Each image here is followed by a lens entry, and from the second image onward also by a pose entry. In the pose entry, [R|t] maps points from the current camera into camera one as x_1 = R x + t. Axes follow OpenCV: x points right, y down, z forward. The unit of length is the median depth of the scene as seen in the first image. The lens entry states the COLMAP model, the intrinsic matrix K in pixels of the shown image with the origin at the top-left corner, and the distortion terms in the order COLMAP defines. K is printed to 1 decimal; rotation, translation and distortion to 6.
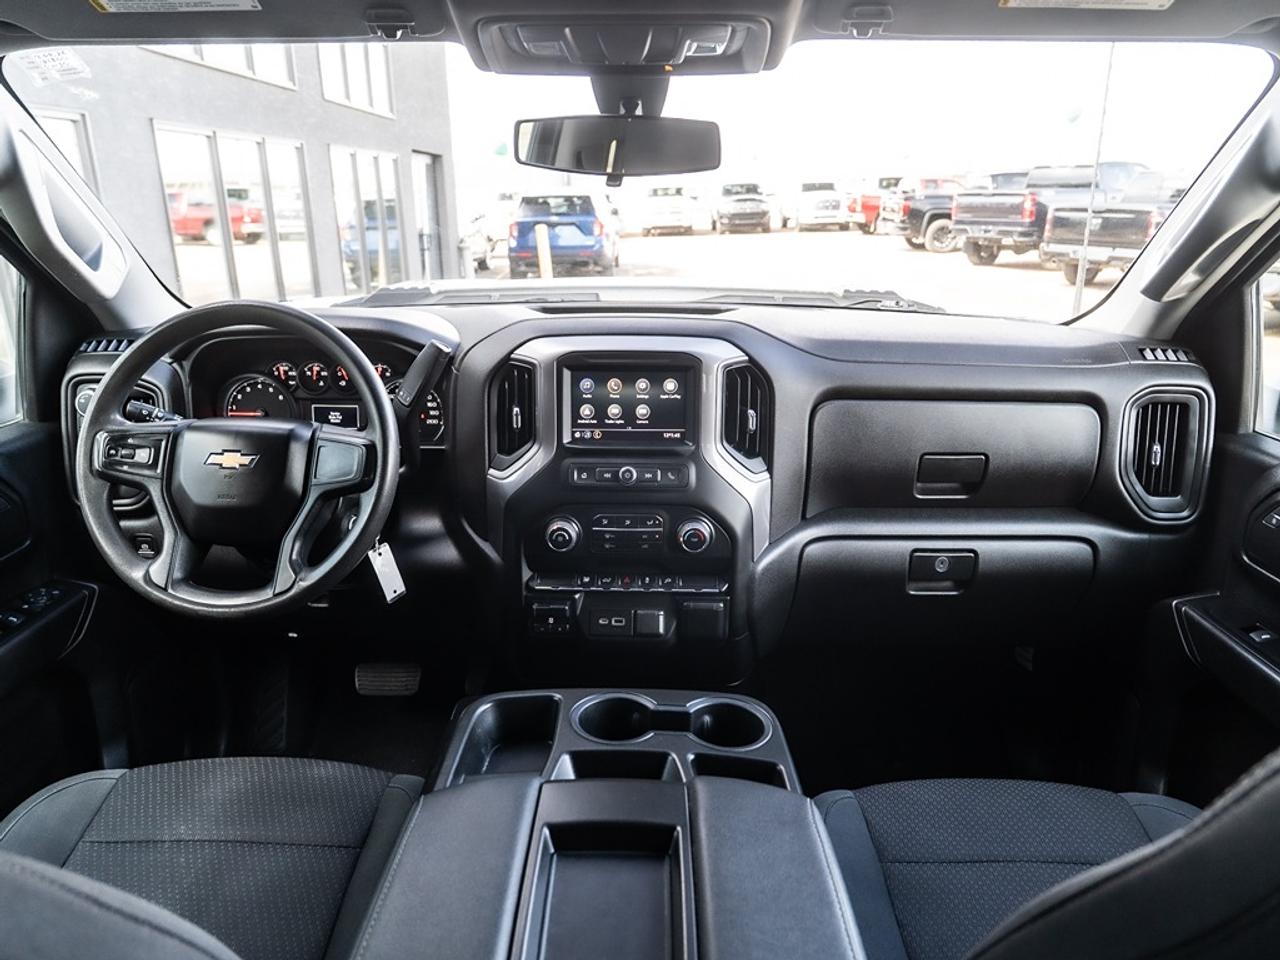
lens RADIAL K [[828.3, 0, 633.2], [0, 828.3, 462.4], [0, 0, 1]] dist [-0.022205, 0.003481]
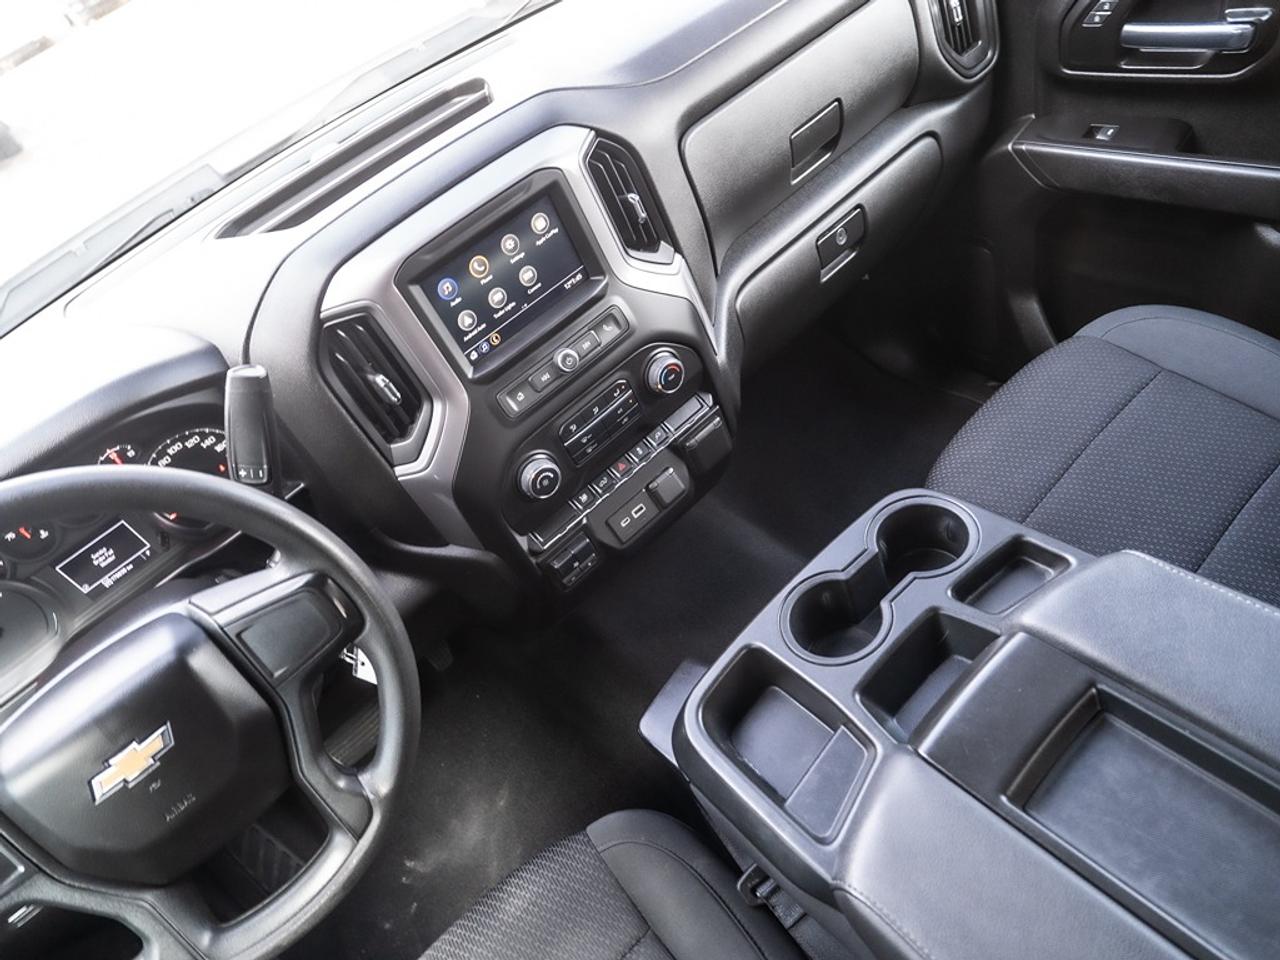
lens RADIAL K [[778.4, 0, 640.0], [0, 778.4, 480.0], [0, 0, 1]] dist [-0.018564, 0.001066]
pose [[0.715056, -0.637602, 0.286633, -0.224032], [0.492846, 0.750583, 0.440145, -0.176189], [-0.495780, -0.173463, 0.850949, 0.343148]]
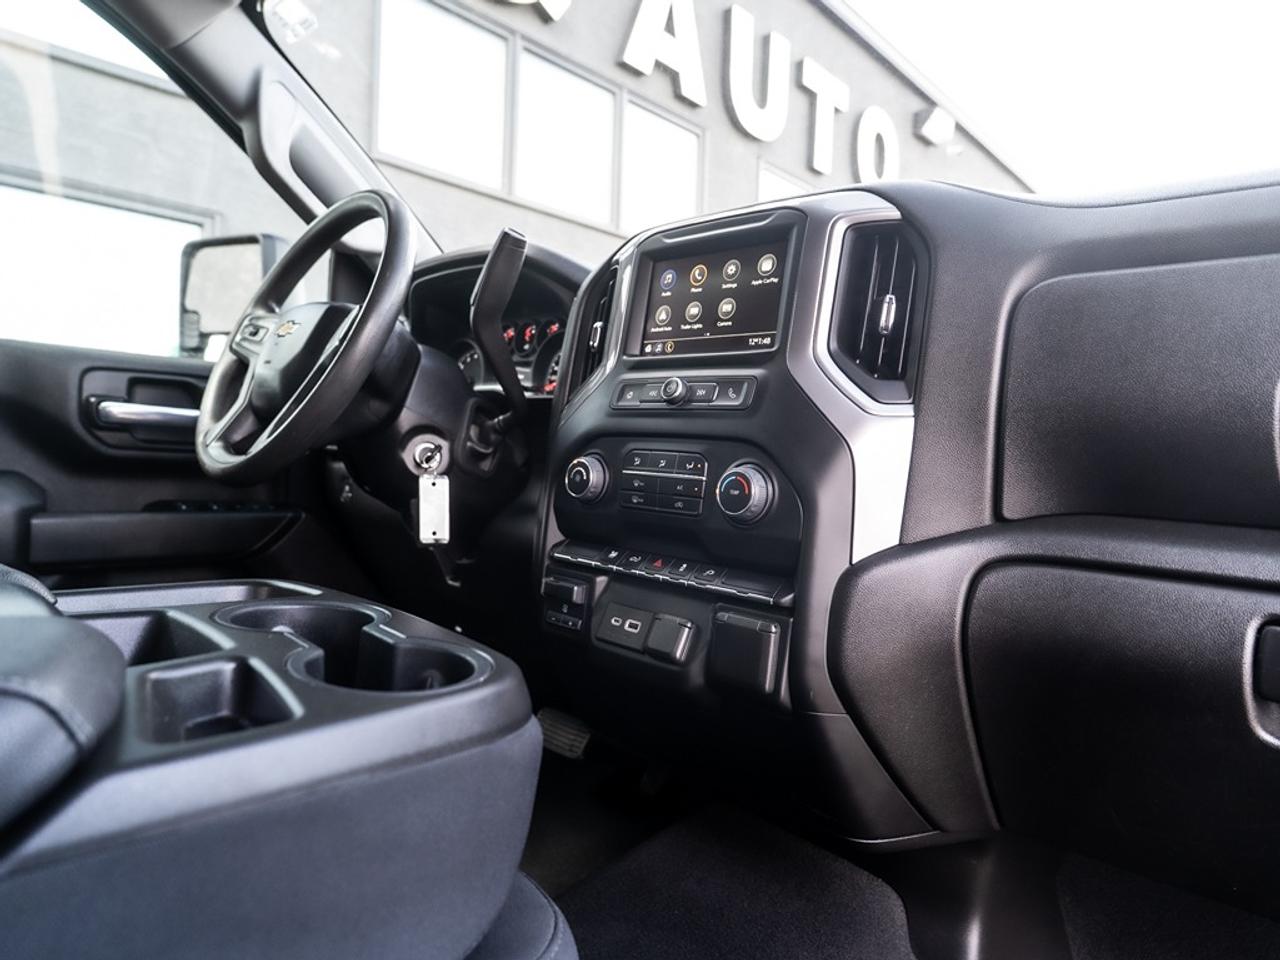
lens RADIAL K [[778.4, 0, 640.0], [0, 778.4, 480.0], [0, 0, 1]] dist [-0.018564, 0.001066]
pose [[0.738098, 0.062867, -0.671758, 0.379198], [-0.249777, 0.950368, -0.185503, 0.197266], [0.626755, 0.304709, 0.717168, 0.553480]]
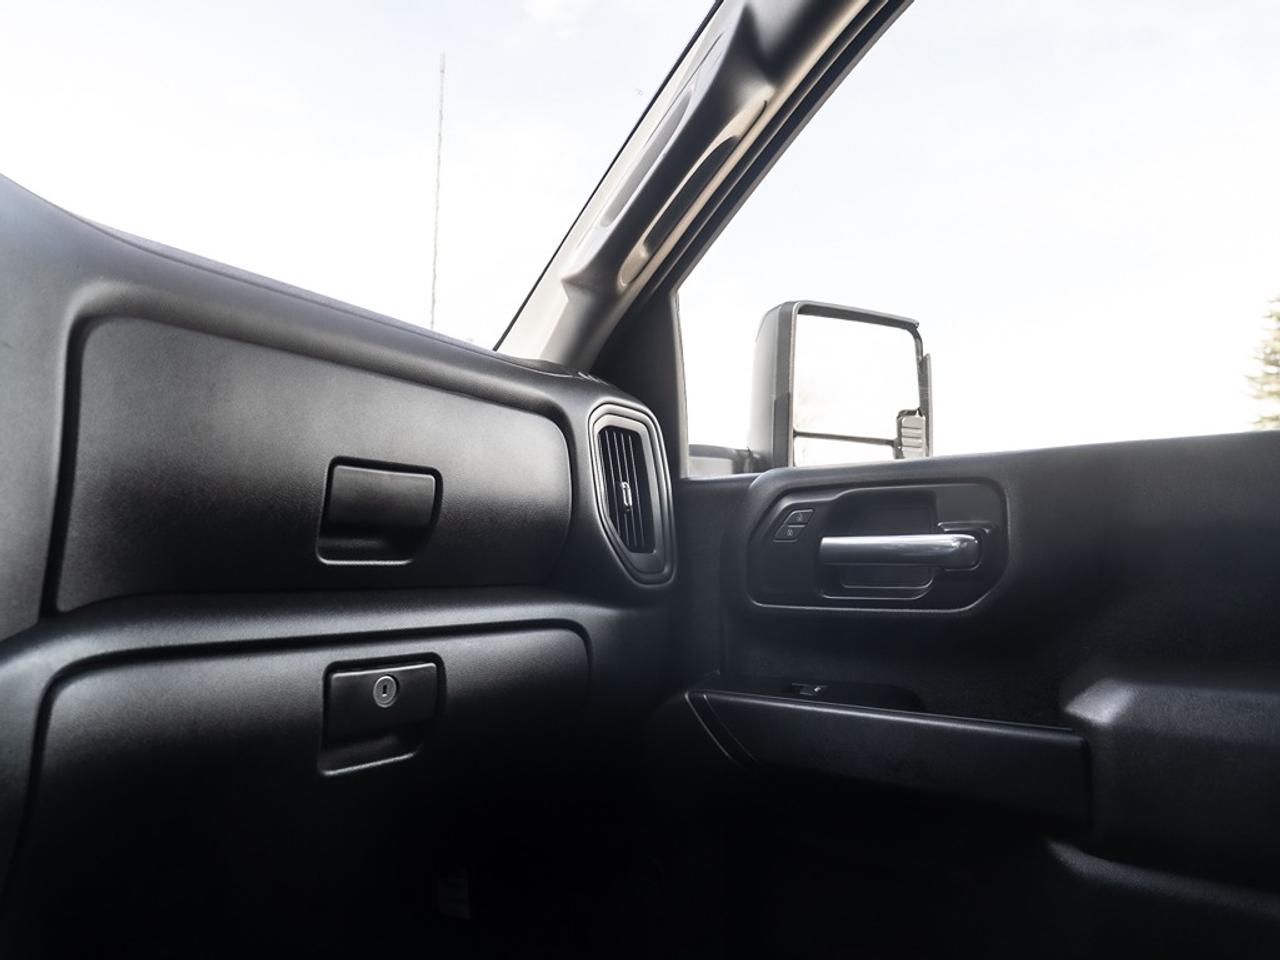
lens RADIAL K [[778.4, 0, 640.0], [0, 778.4, 480.0], [0, 0, 1]] dist [-0.018564, 0.001066]
pose [[0.597629, 0.086206, 0.797125, 0.090332], [0.232240, 0.932969, -0.275015, 0.177732], [-0.767401, 0.349481, 0.537549, 0.627279]]
